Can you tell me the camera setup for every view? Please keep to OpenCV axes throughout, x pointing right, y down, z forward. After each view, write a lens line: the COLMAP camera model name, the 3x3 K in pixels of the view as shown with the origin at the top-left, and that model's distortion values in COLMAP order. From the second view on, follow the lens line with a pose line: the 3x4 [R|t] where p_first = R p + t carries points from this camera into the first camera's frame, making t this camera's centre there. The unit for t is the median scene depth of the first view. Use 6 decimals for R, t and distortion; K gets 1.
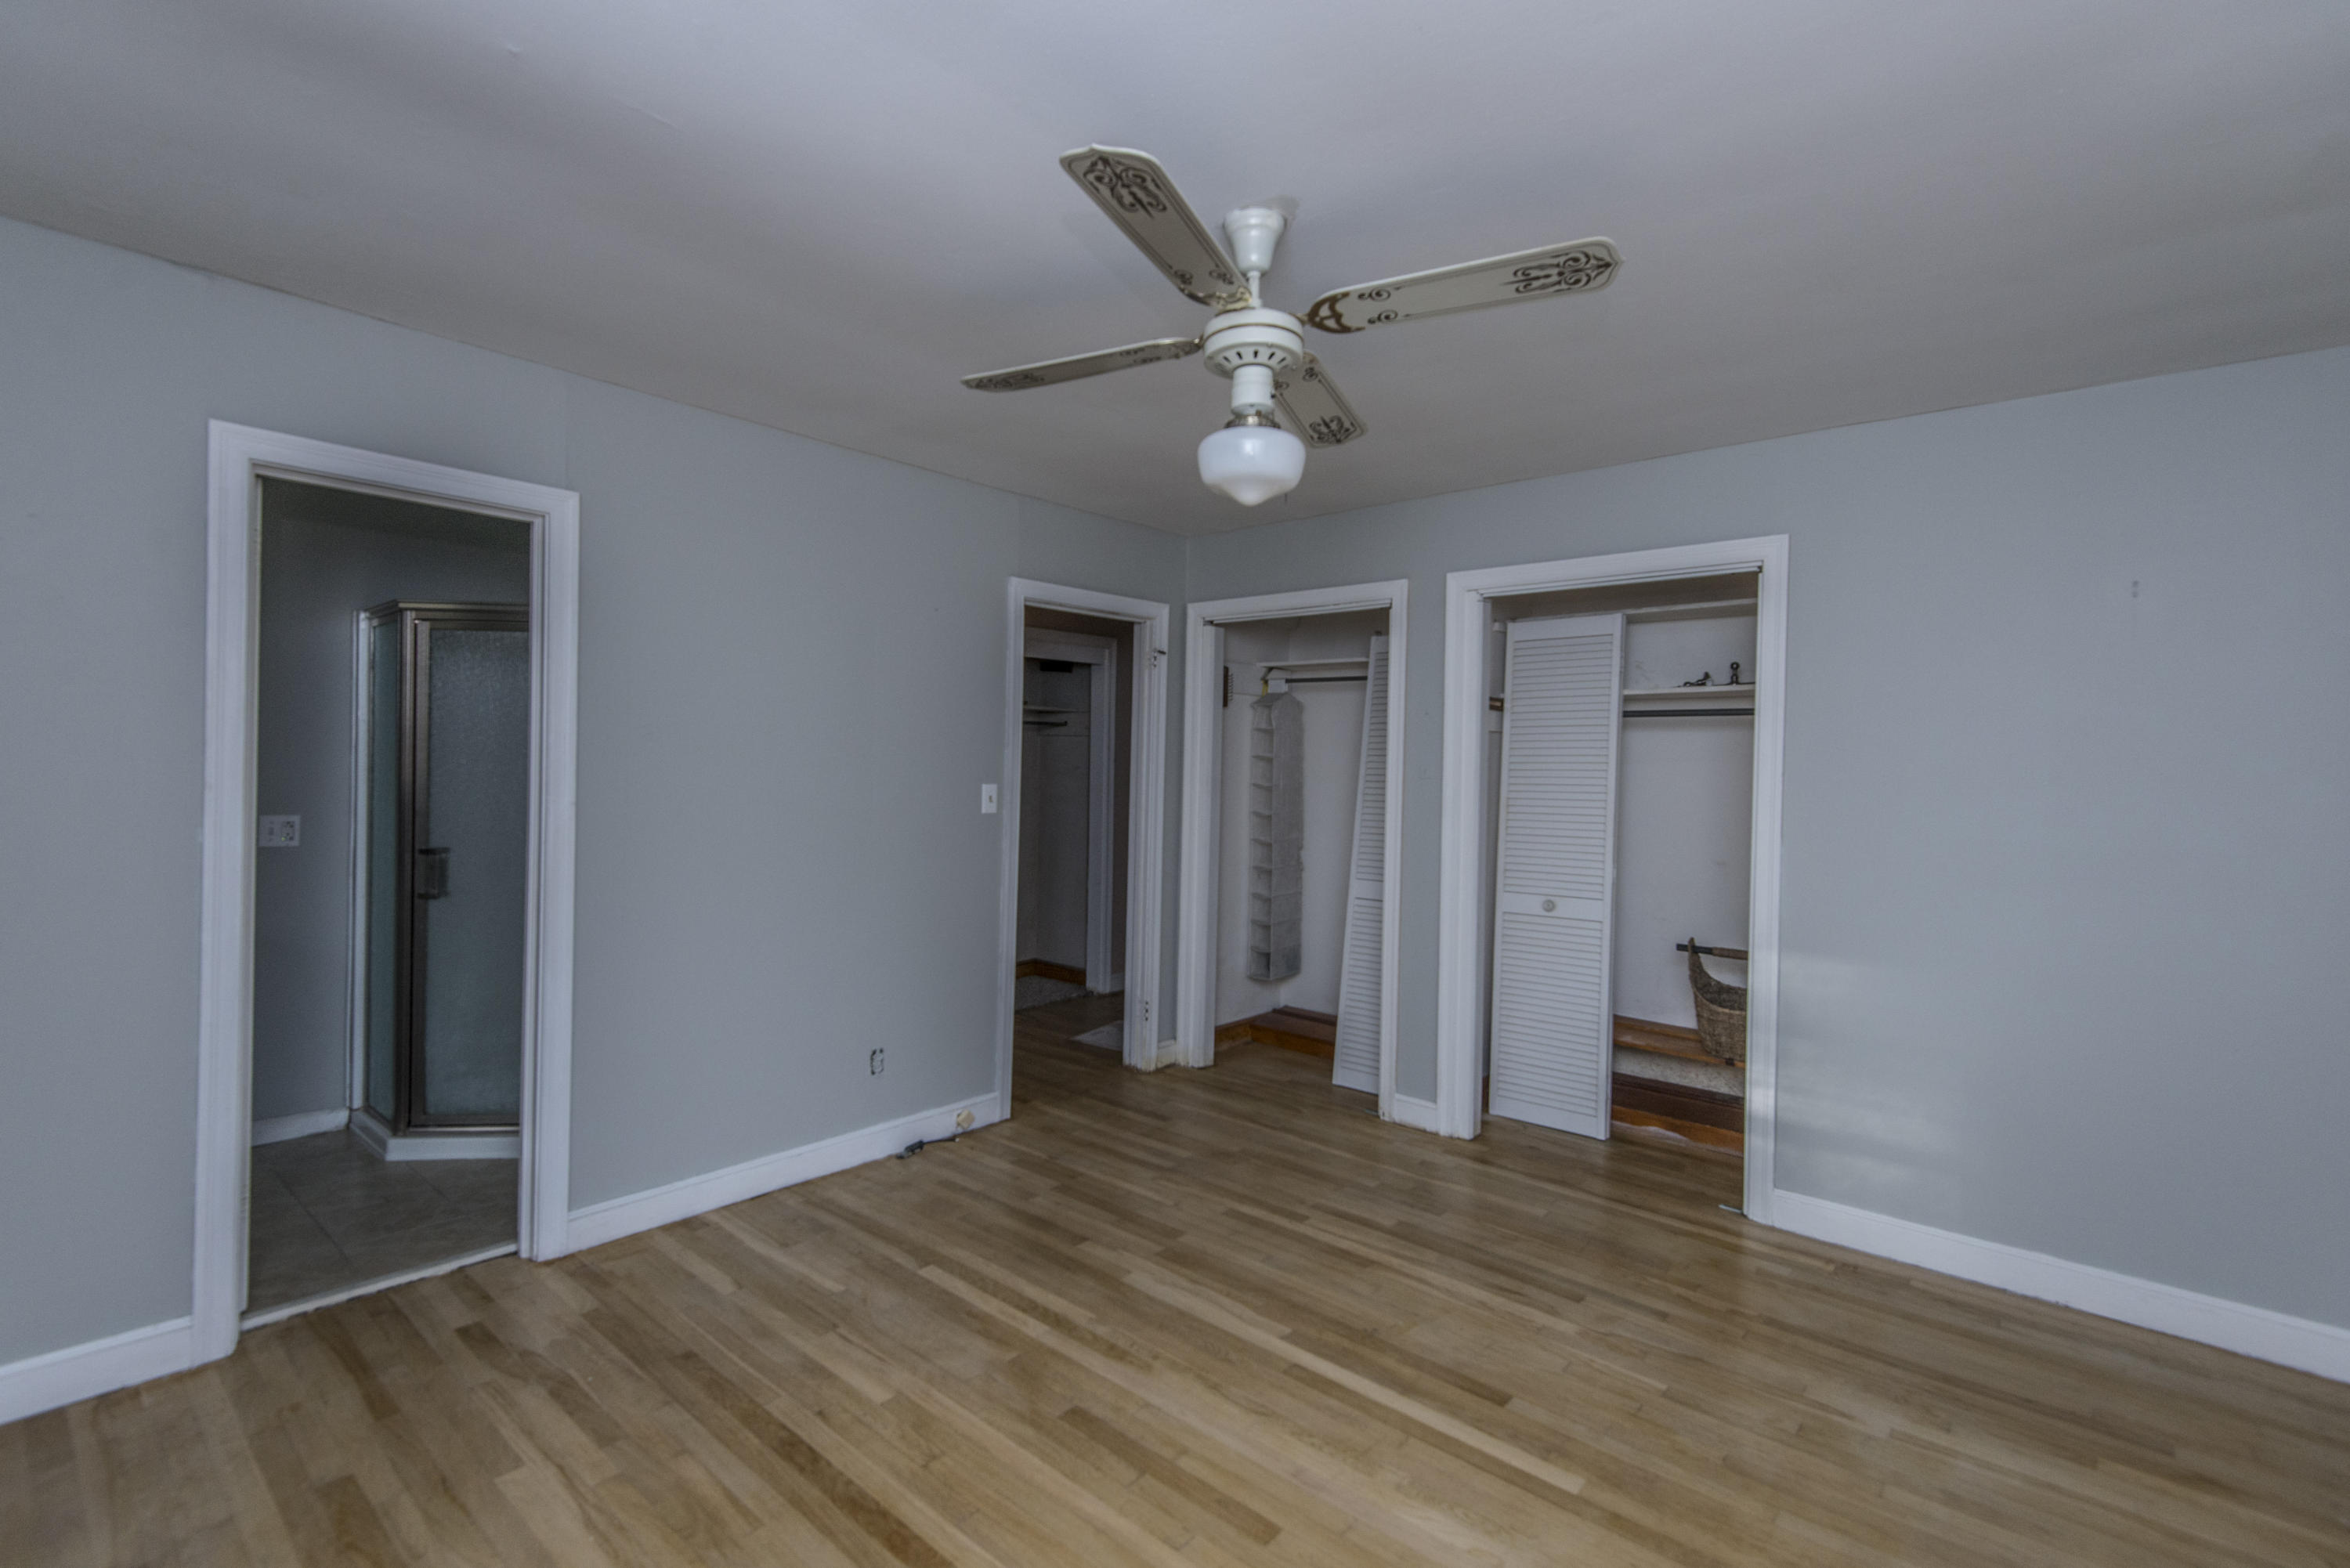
lens RADIAL K [[1085.5, 0, 1147.3], [0, 1085.5, 771.3], [0, 0, 1]] dist [-0.000993, -0.006179]
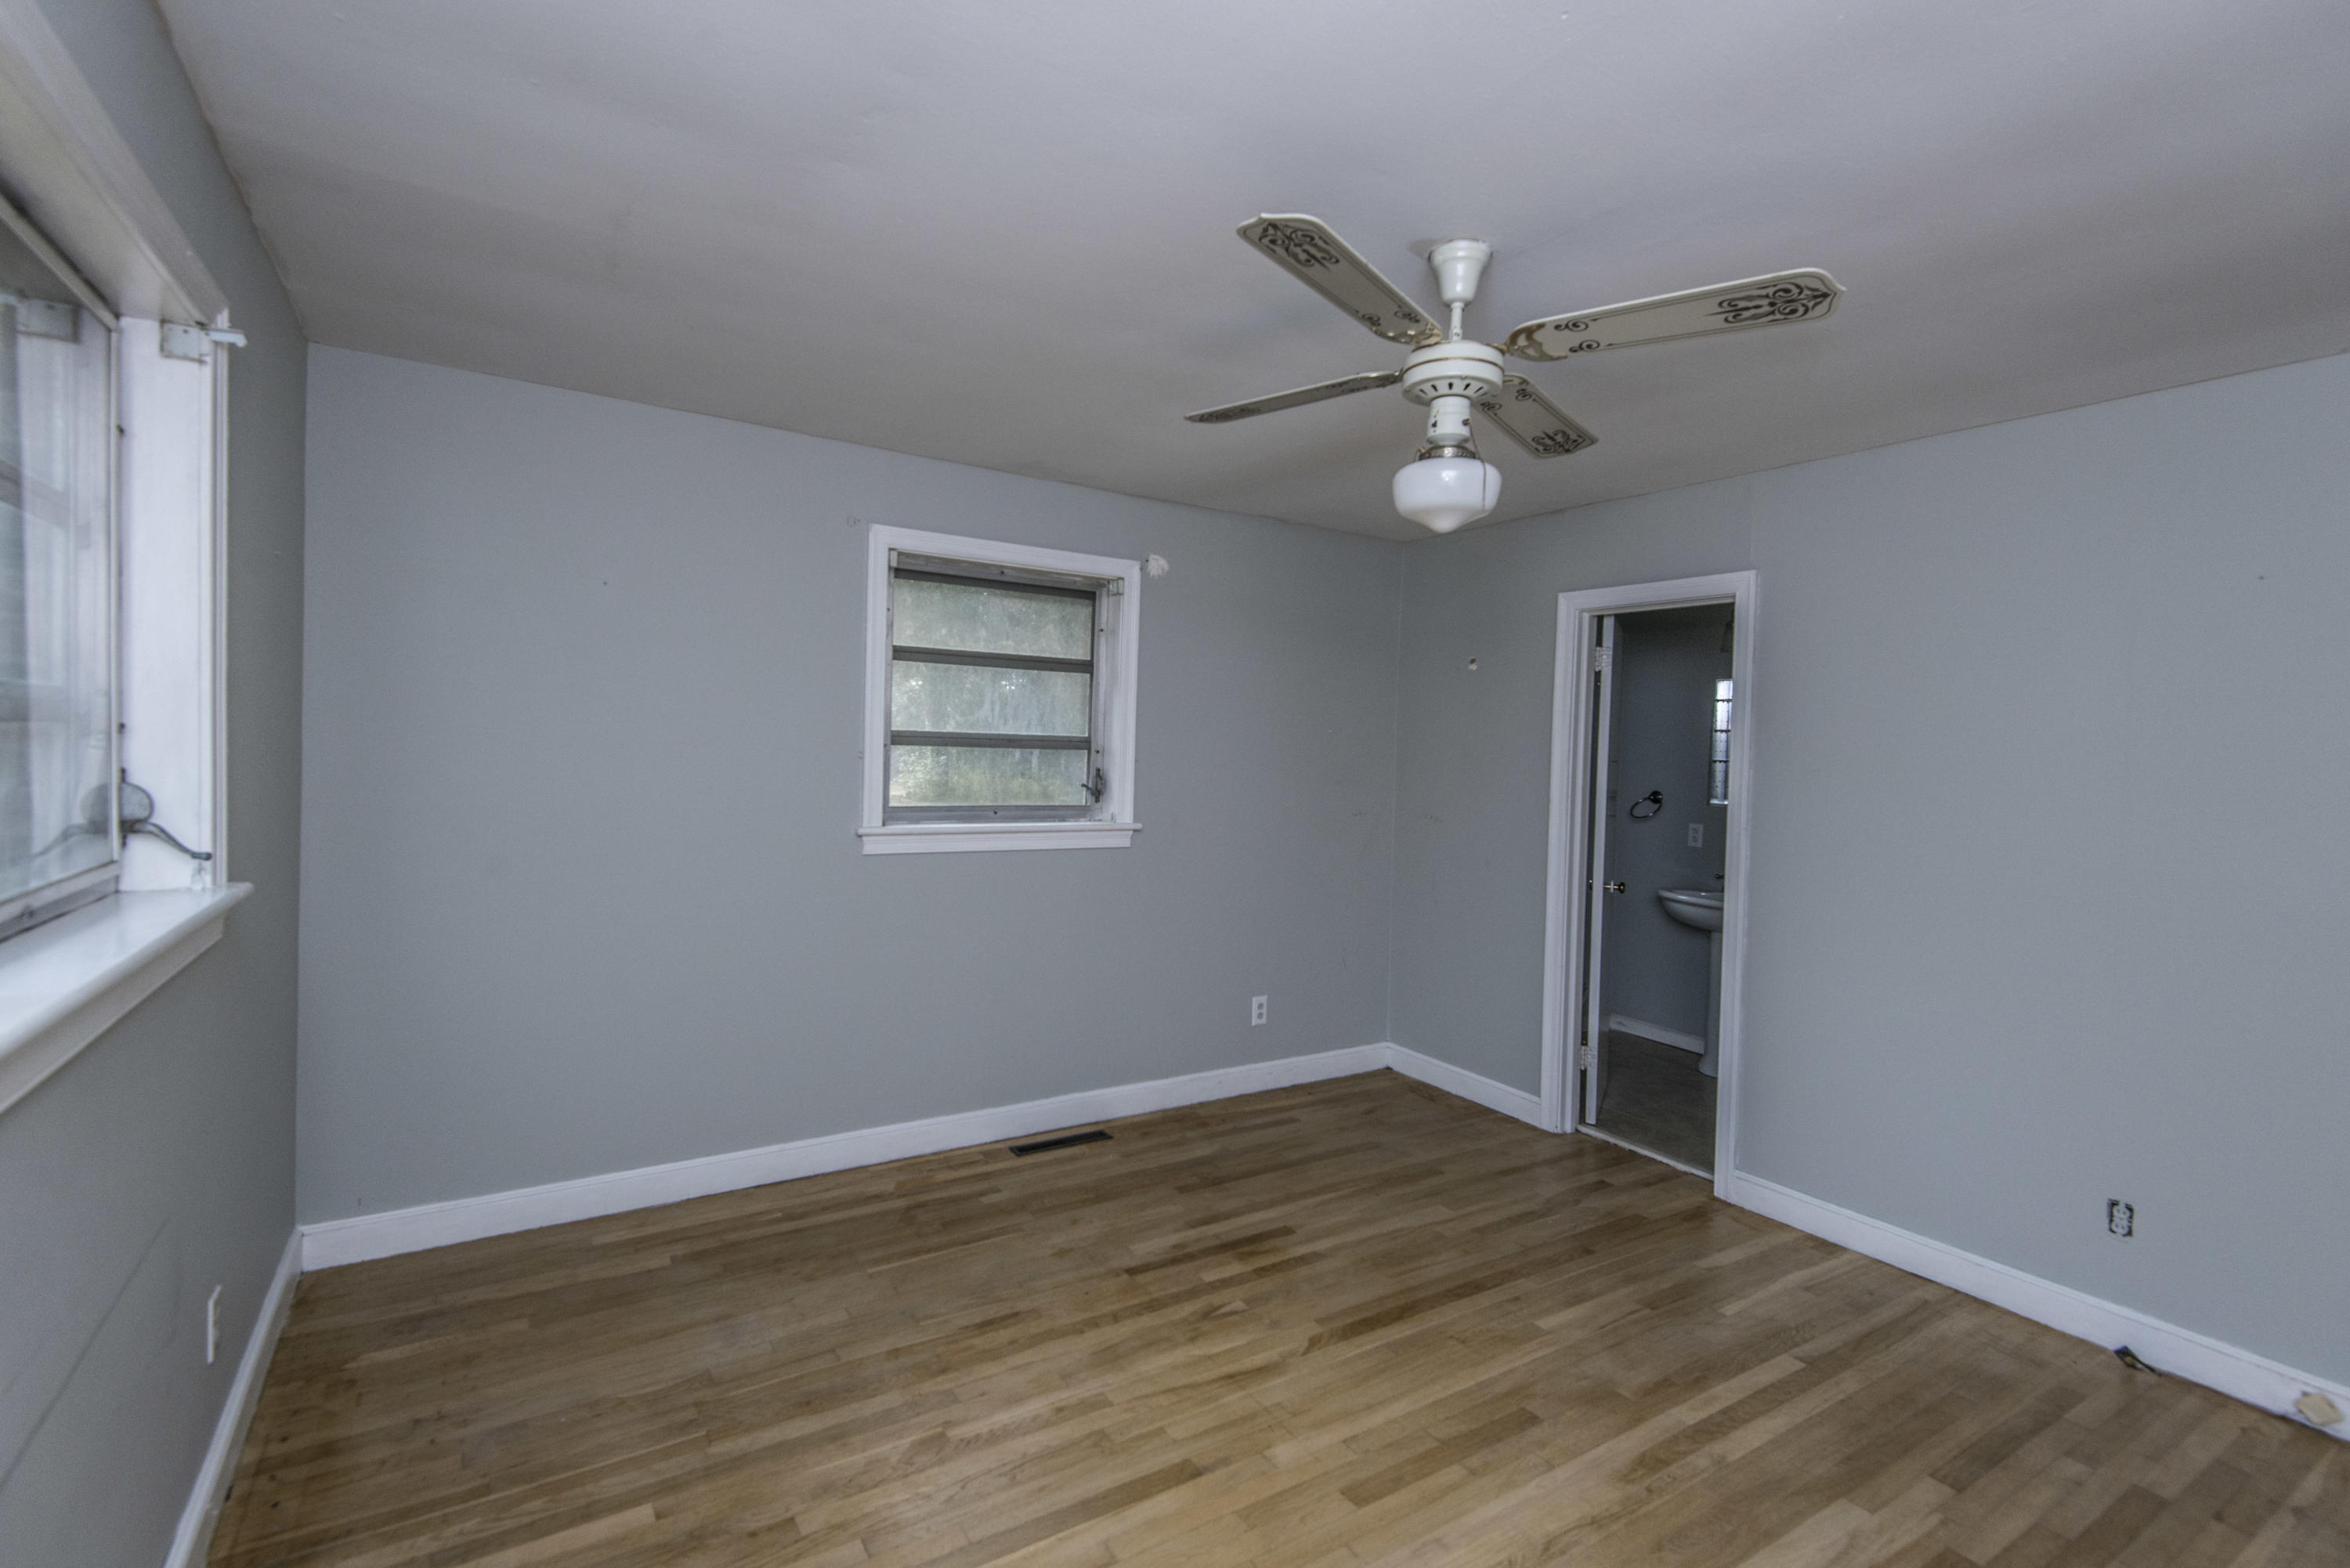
lens RADIAL K [[1064.7, 0, 1179.8], [0, 1064.7, 771.4], [0, 0, 1]] dist [0.032475, -0.019512]
pose [[-0.261023, -0.001239, -0.965332, 0.956626], [-0.050294, 0.998658, 0.012317, -0.018901], [0.964021, 0.051766, -0.260735, 0.861056]]
